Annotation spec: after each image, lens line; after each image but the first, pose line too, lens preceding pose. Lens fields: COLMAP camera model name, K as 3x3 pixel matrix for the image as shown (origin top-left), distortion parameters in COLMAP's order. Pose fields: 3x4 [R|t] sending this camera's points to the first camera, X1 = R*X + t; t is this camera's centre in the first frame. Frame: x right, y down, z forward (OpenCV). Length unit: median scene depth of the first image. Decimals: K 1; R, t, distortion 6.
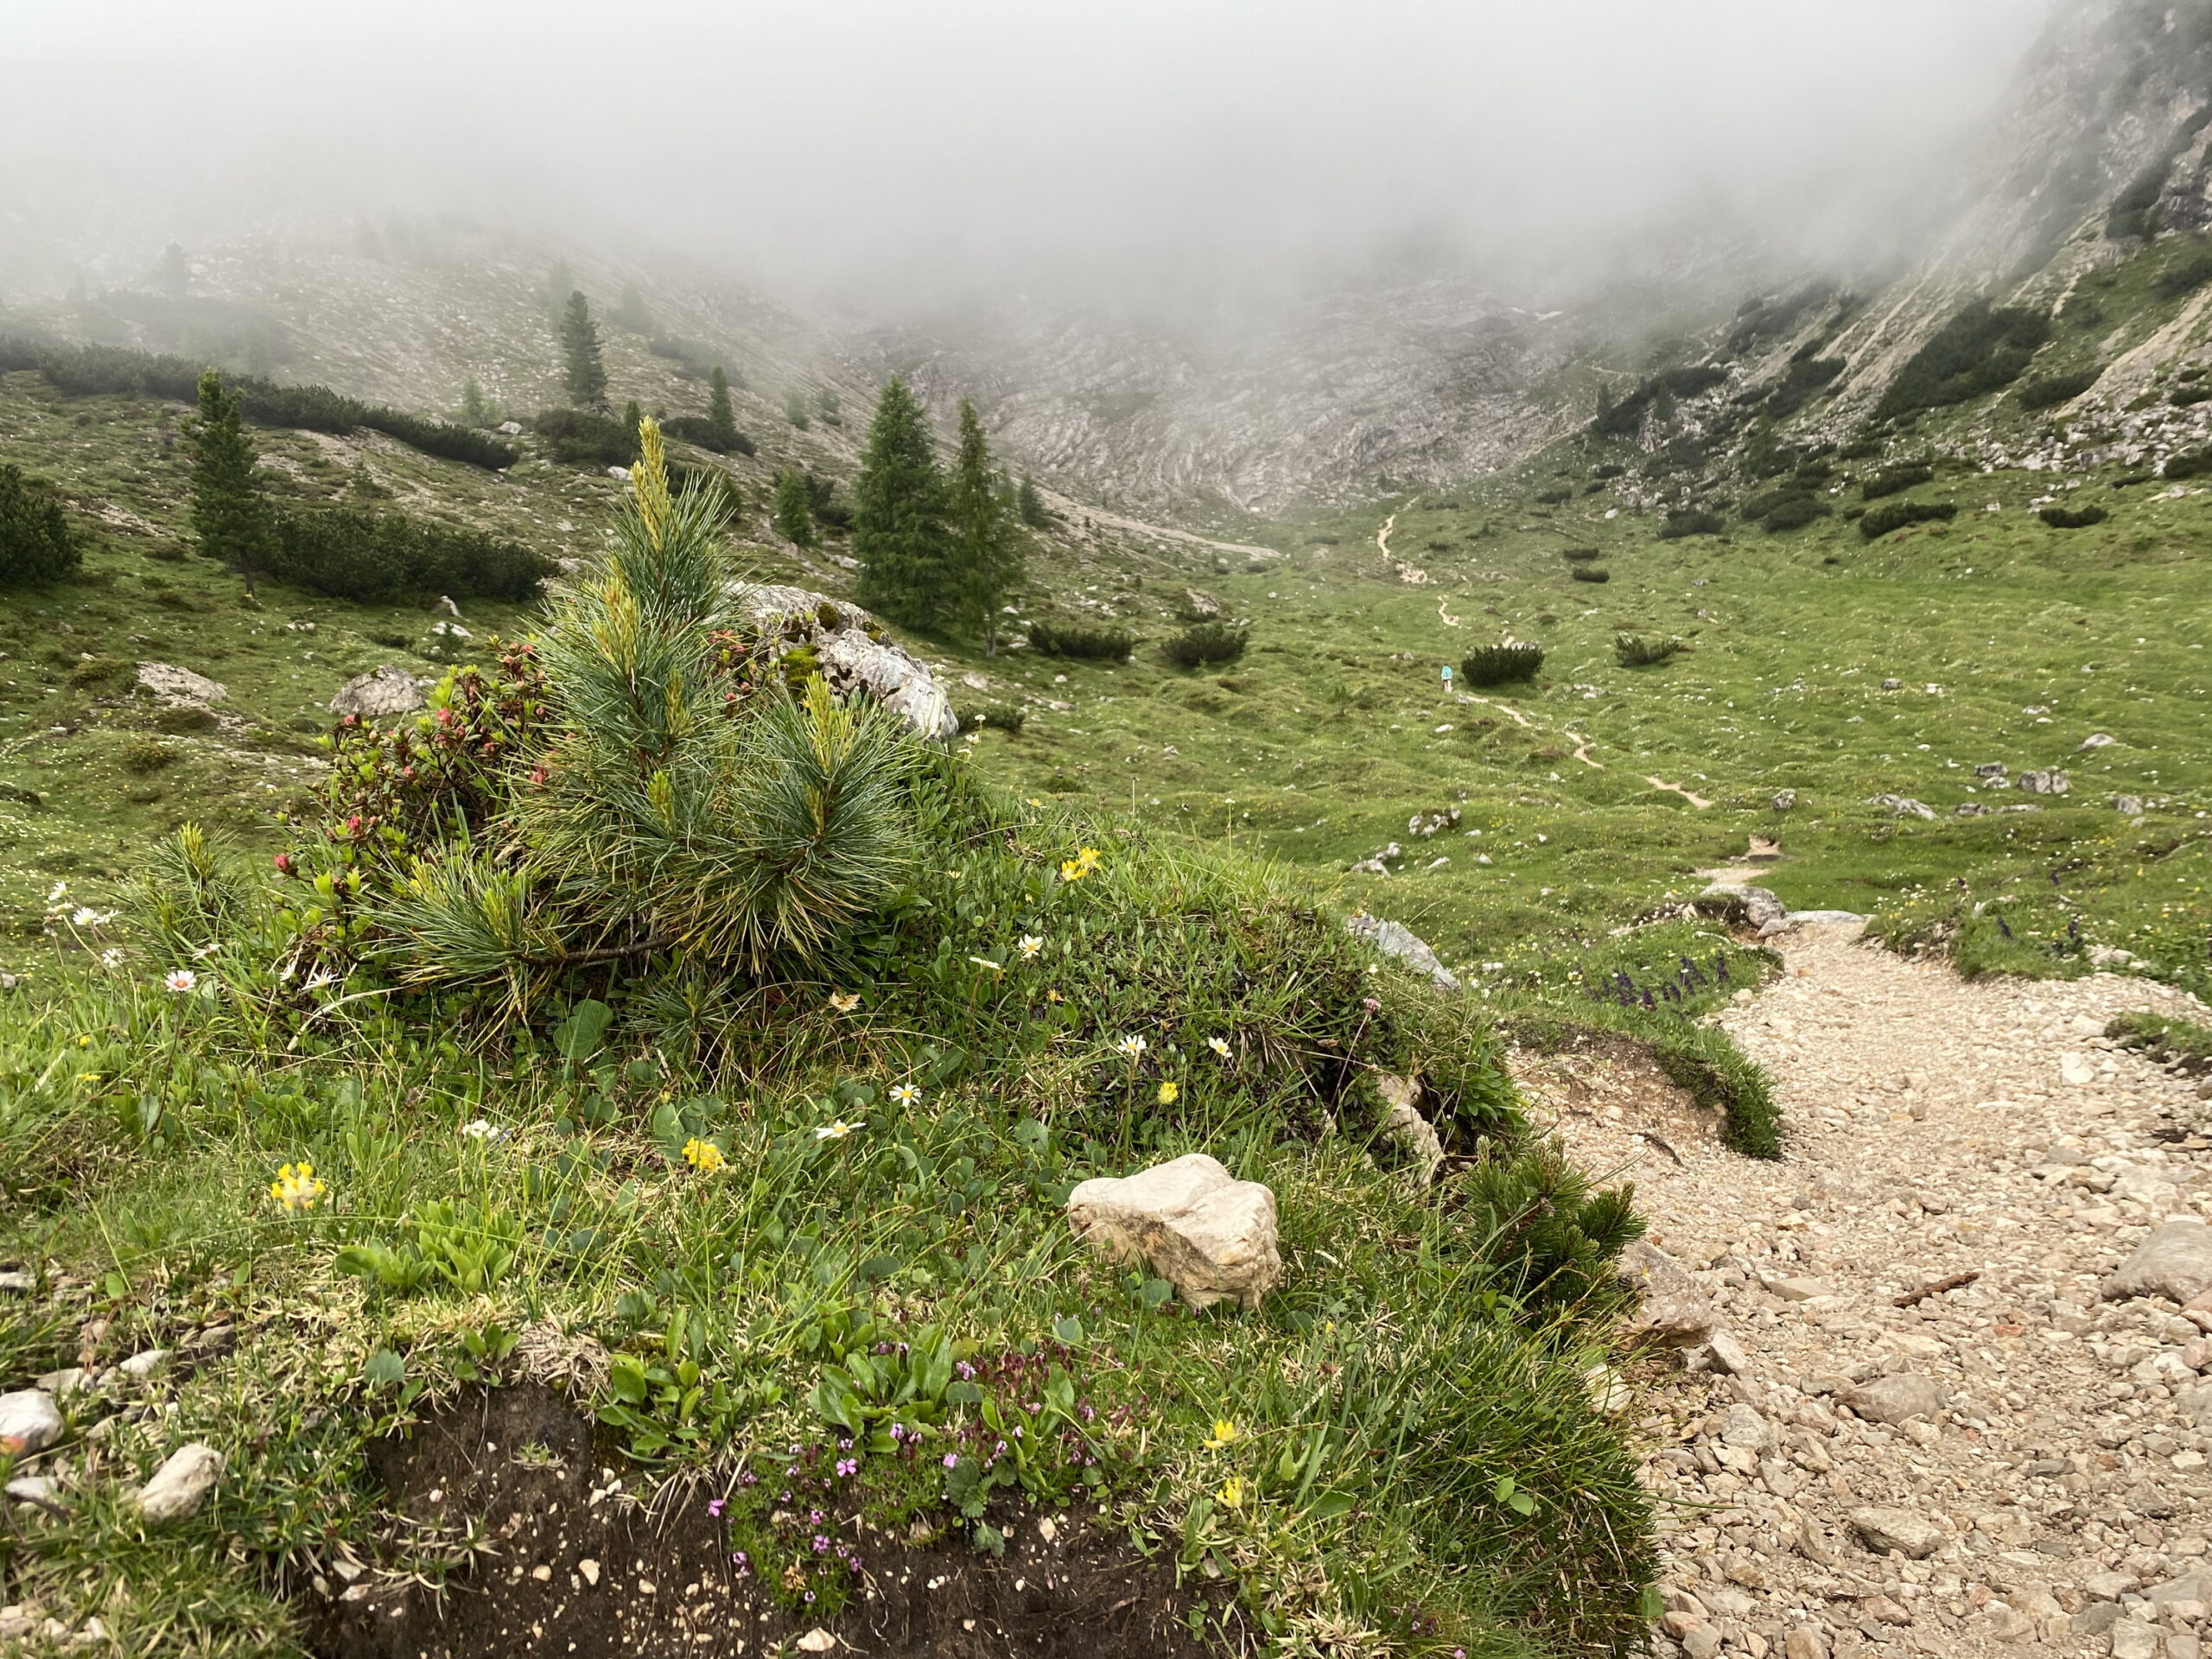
lens RADIAL K [[1665.0, 0, 1106.4], [0, 1665.0, 868.1], [0, 0, 1]] dist [-0.062493, 0.043439]
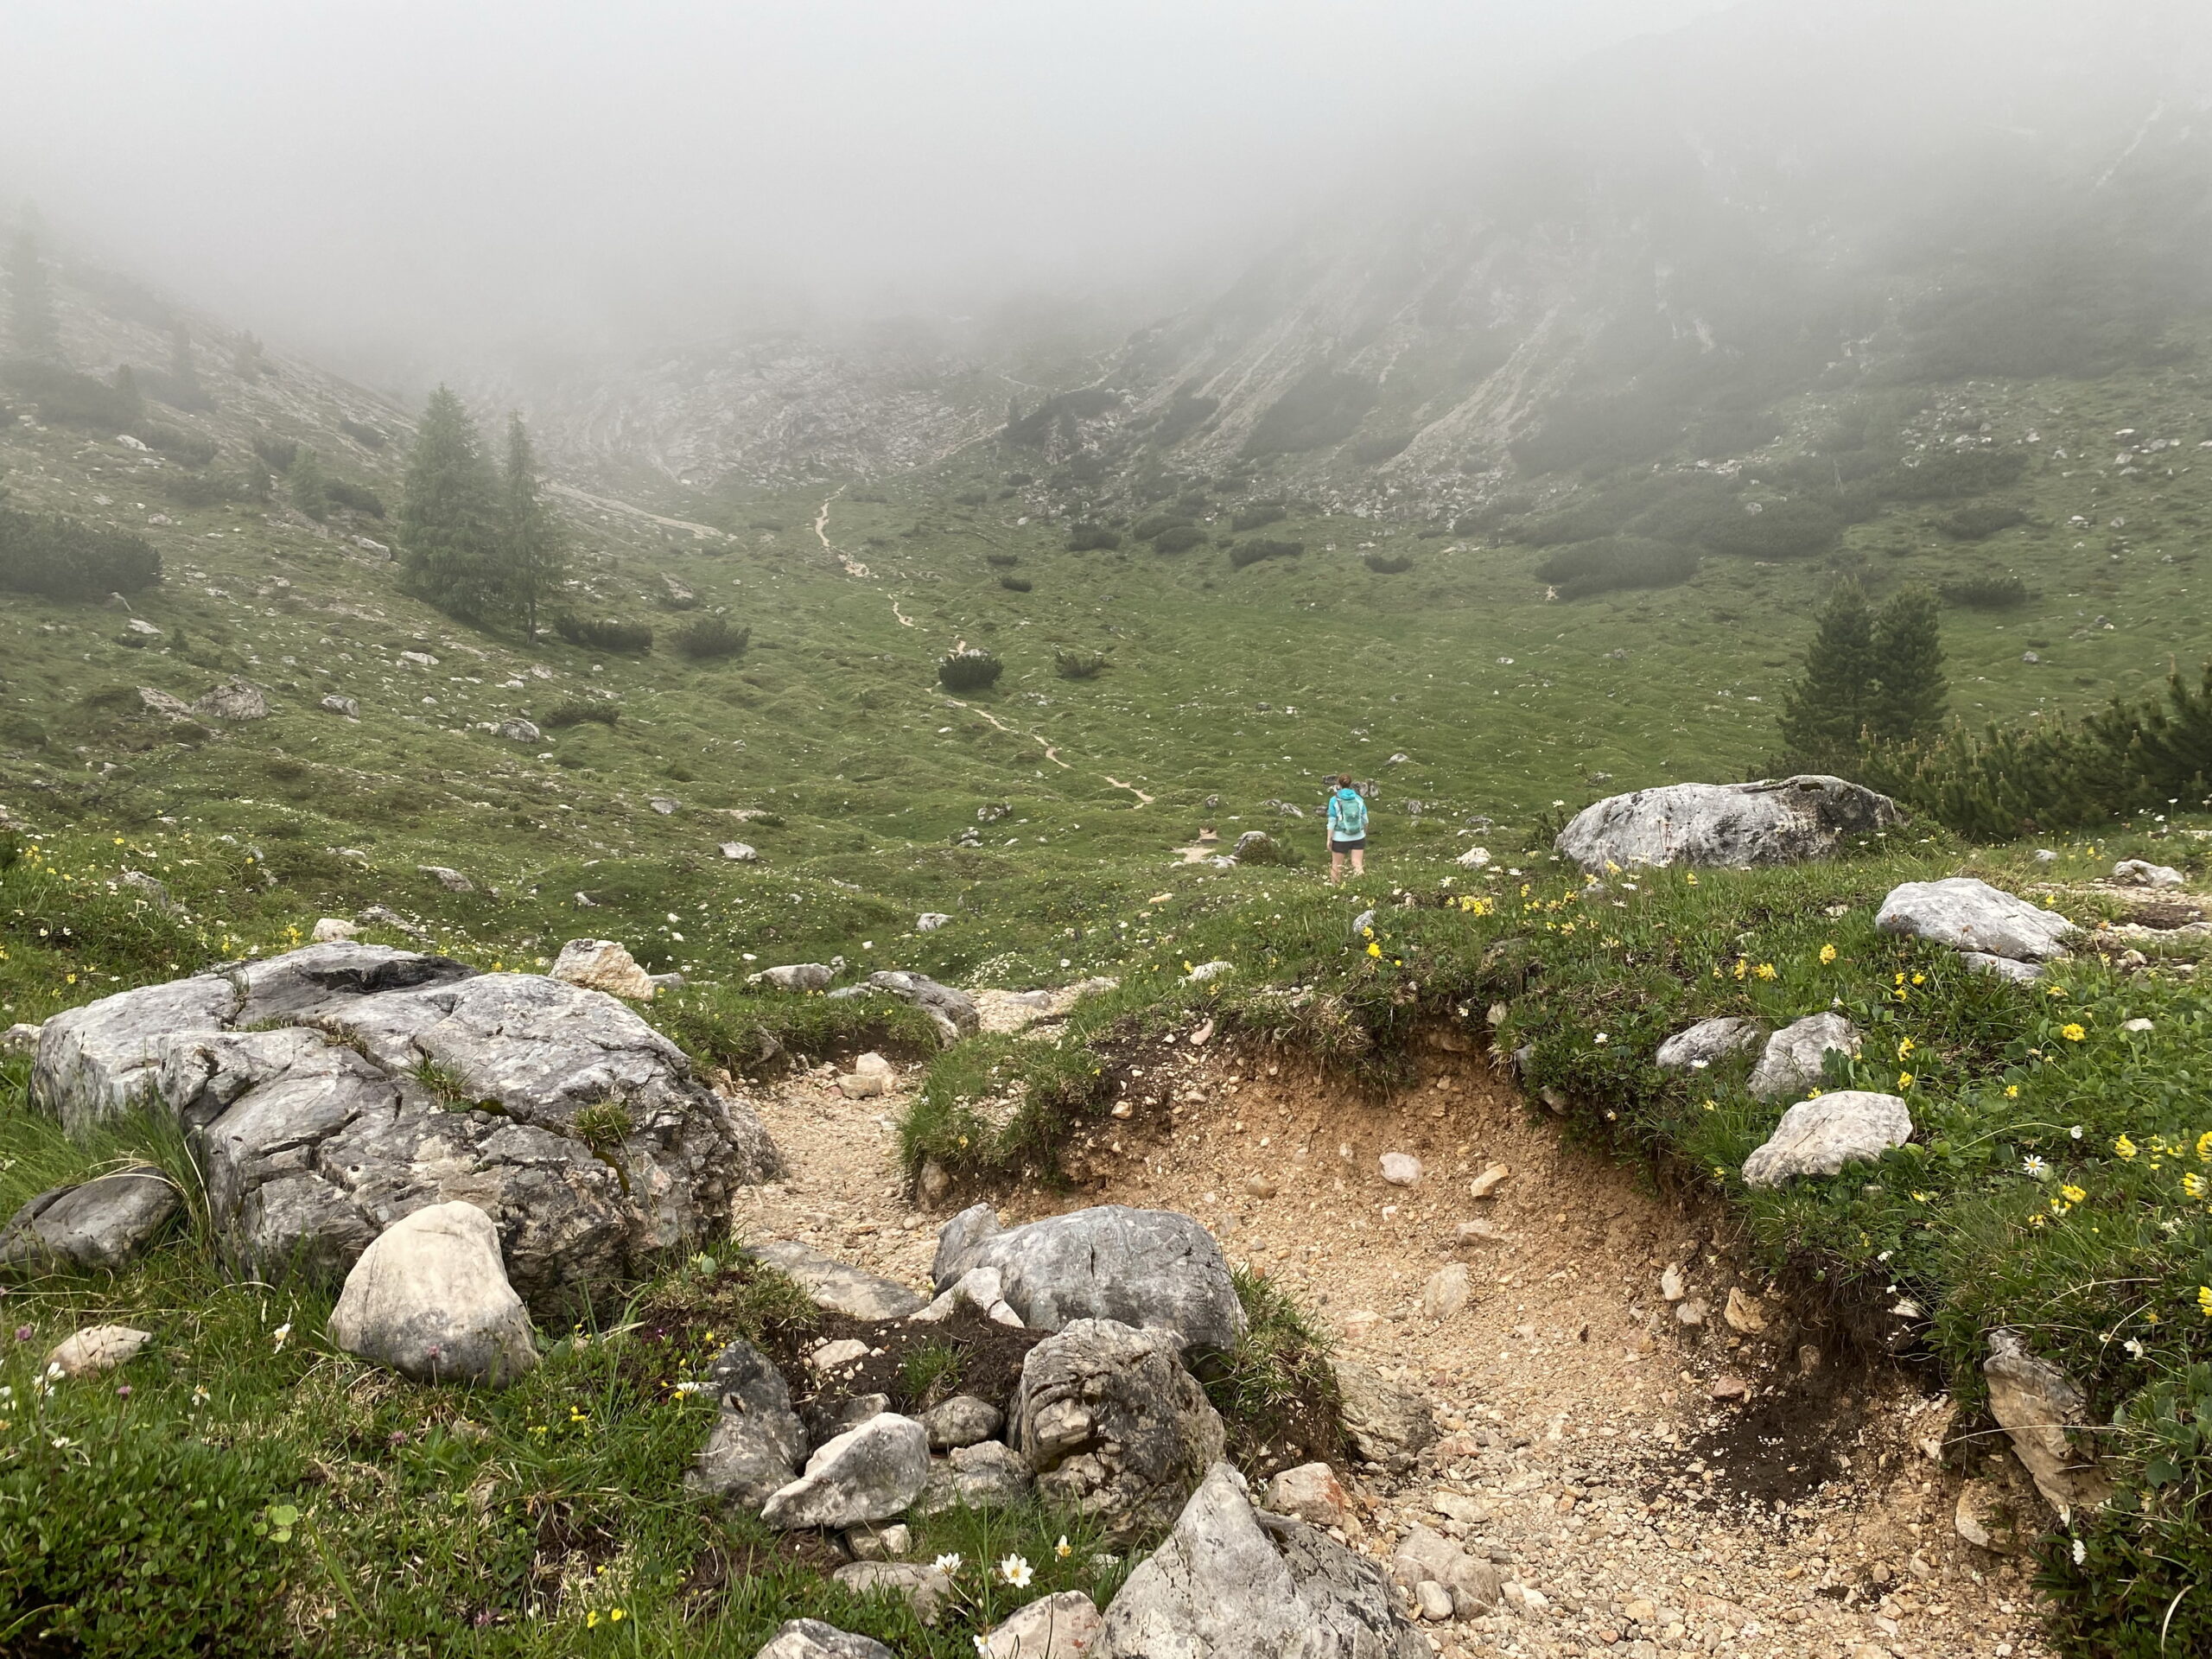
lens RADIAL K [[1664.5, 0, 1106.0], [0, 1664.5, 829.5], [0, 0, 1]] dist [0.199182, -0.551470]
pose [[0.932595, 0.014551, 0.360632, -0.065819], [-0.014740, 0.999889, -0.002228, -0.002928], [-0.360624, -0.003238, 0.932706, -0.112823]]
